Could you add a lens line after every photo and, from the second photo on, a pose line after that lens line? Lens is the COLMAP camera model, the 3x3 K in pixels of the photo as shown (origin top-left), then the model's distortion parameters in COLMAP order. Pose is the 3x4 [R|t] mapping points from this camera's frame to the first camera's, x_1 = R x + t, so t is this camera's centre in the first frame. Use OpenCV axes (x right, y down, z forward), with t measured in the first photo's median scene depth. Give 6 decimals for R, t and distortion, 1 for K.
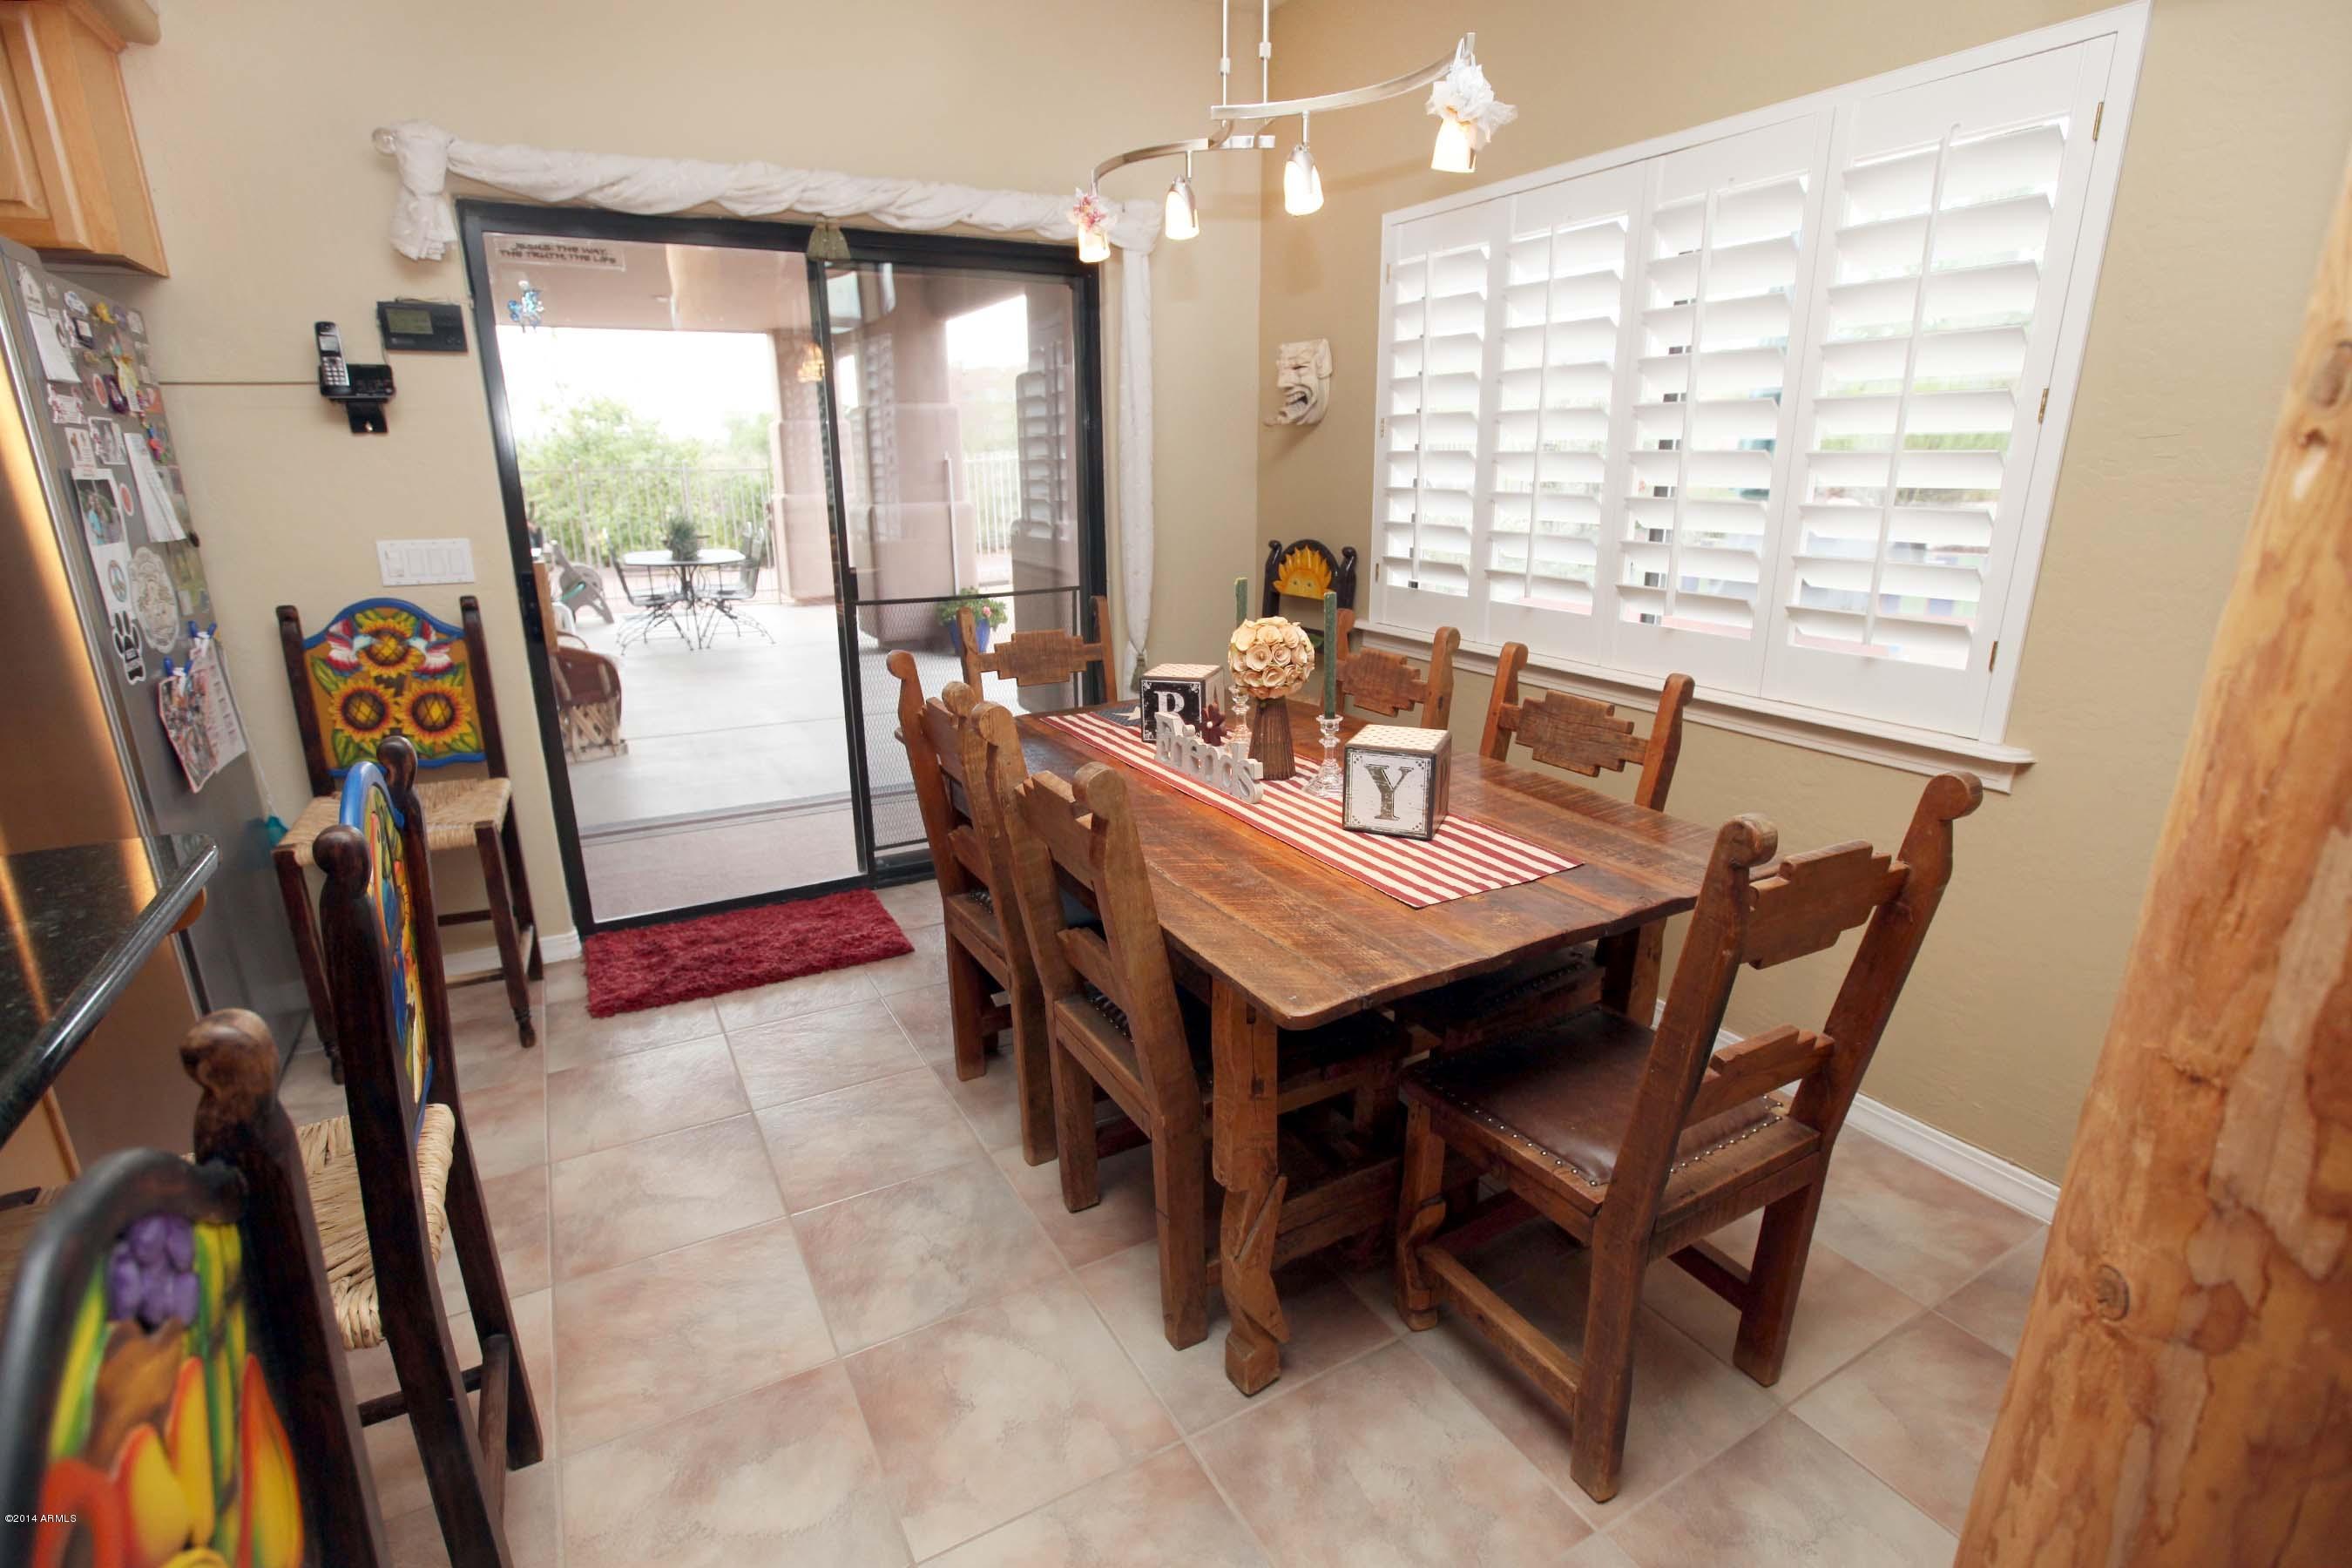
lens RADIAL K [[1130.0, 0, 1176.0], [0, 1130.0, 784.0], [0, 0, 1]] dist [-0.055820, 0.023827]
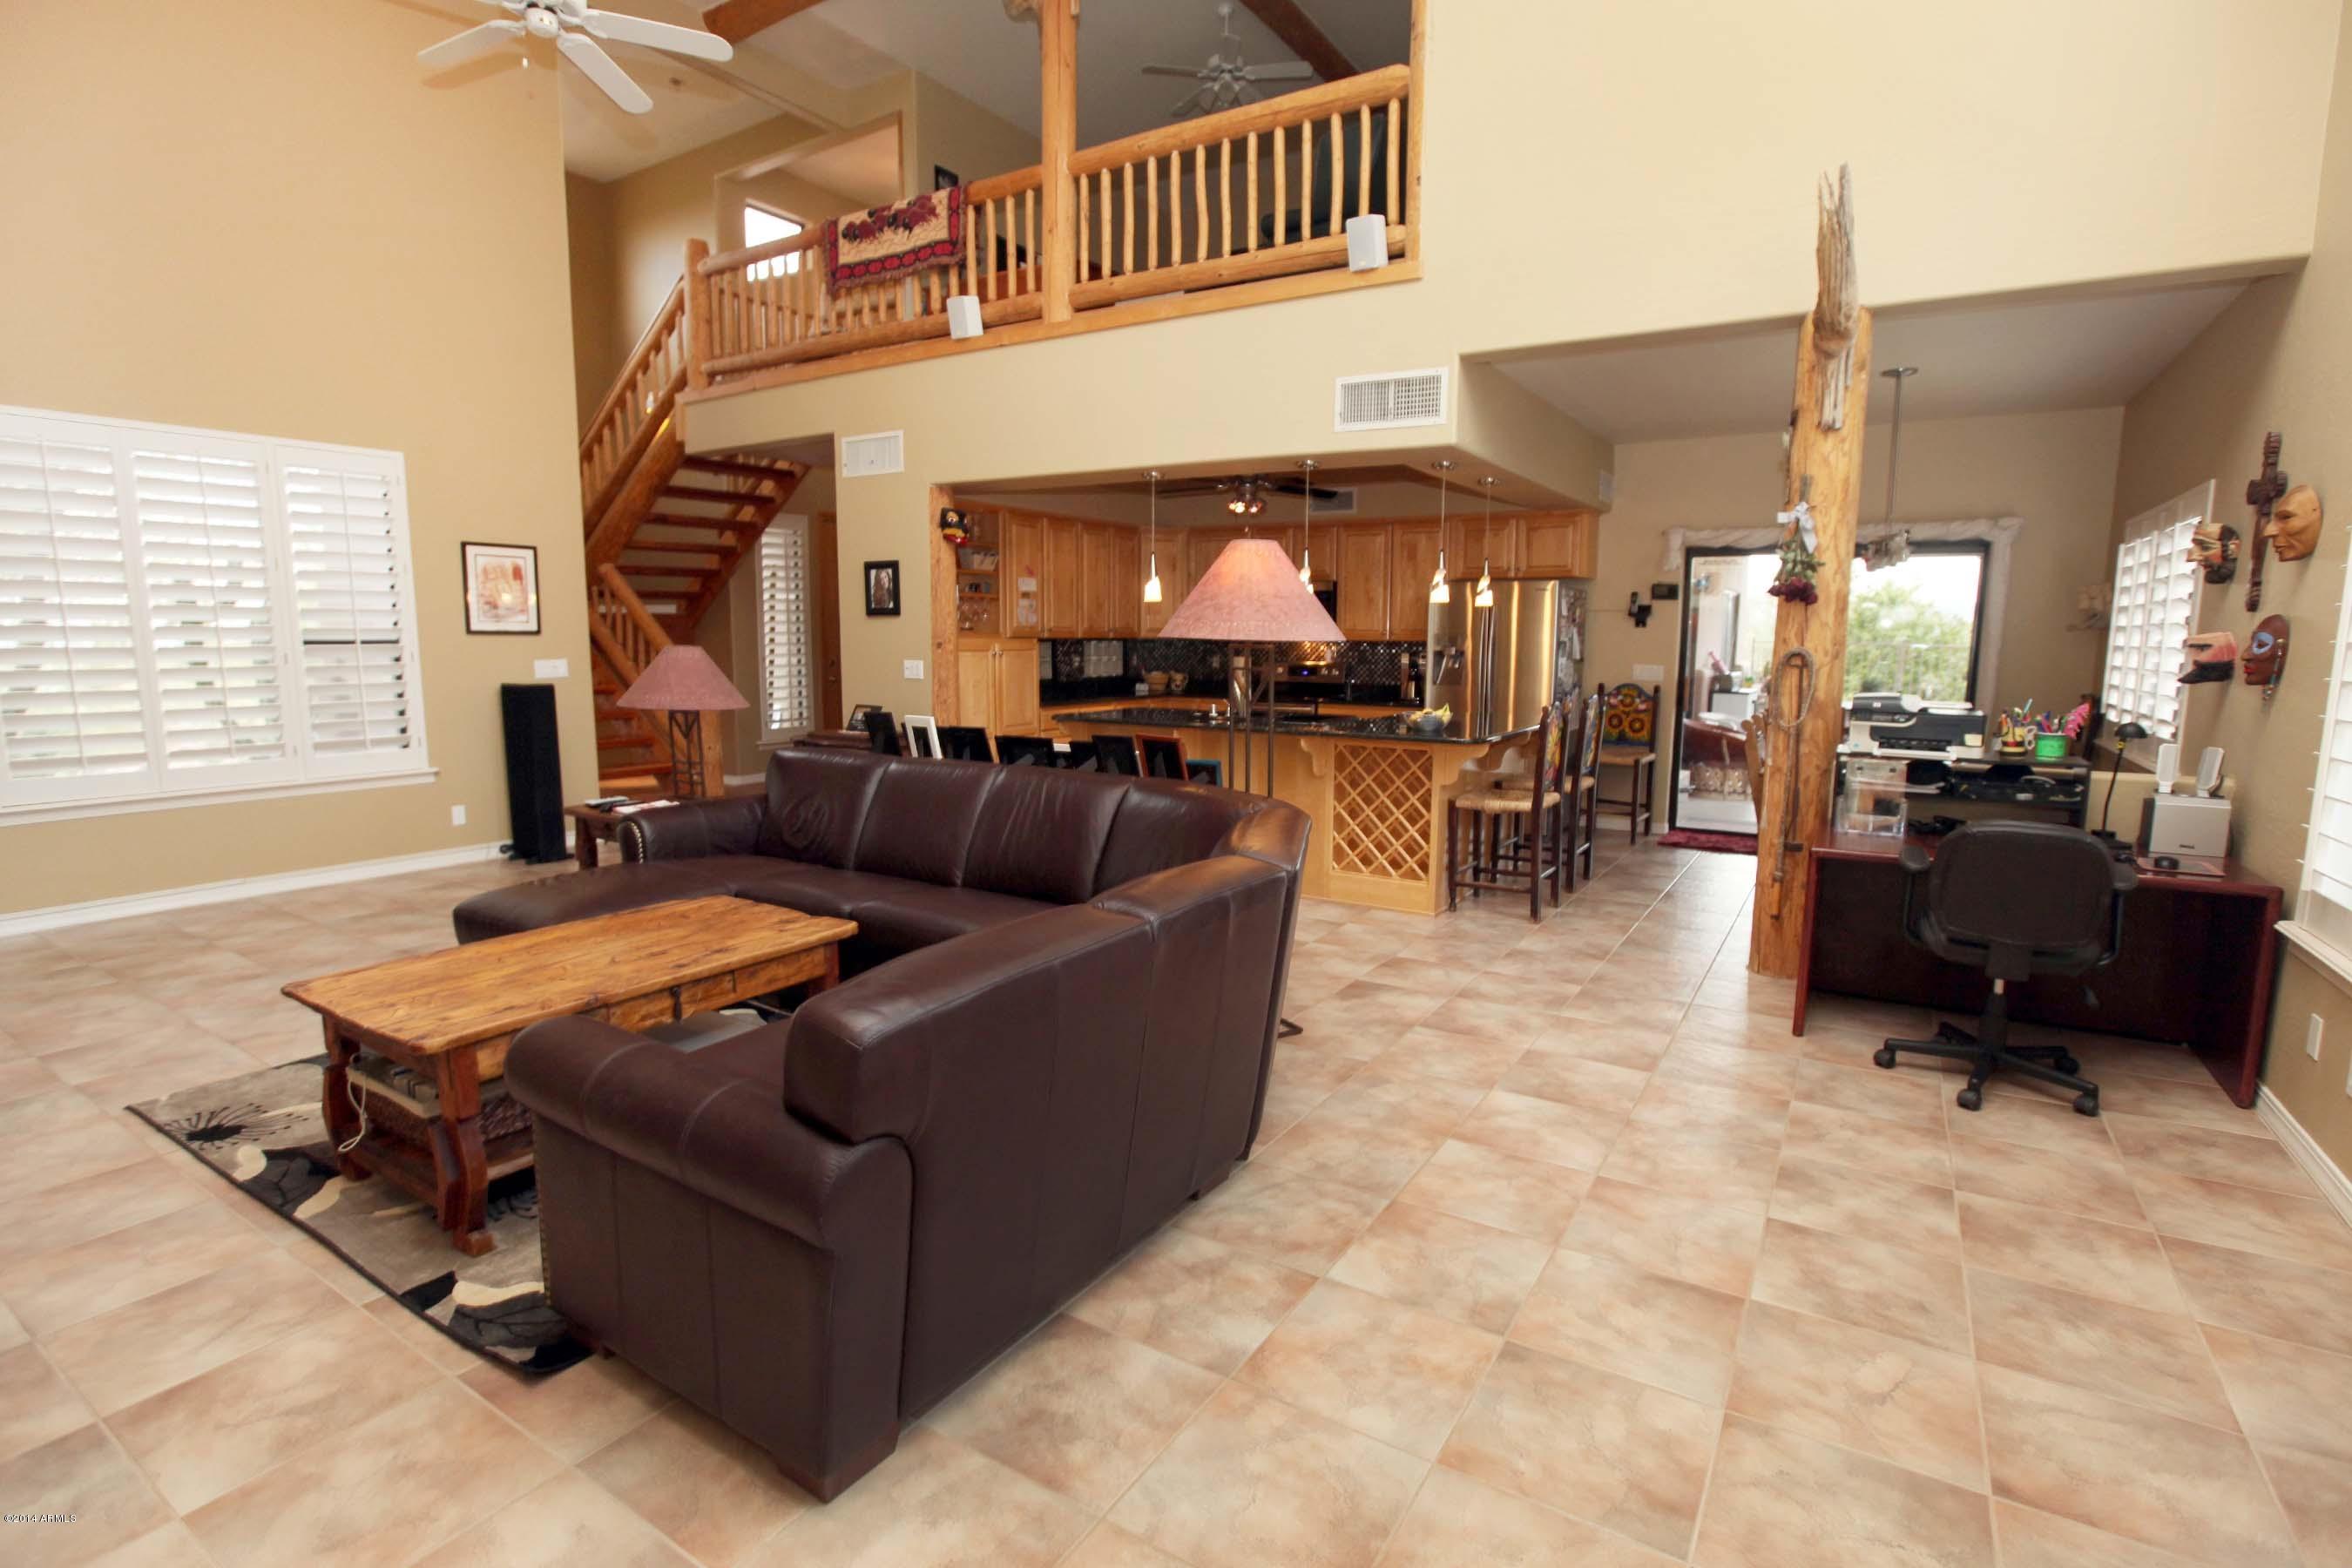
lens RADIAL K [[1130.0, 0, 1176.0], [0, 1130.0, 784.0], [0, 0, 1]] dist [-0.055820, 0.023827]
pose [[0.468661, 0.145205, -0.871362, 1.275992], [-0.251664, 0.967469, 0.025863, 0.300373], [0.846771, 0.207169, 0.489958, -1.344077]]
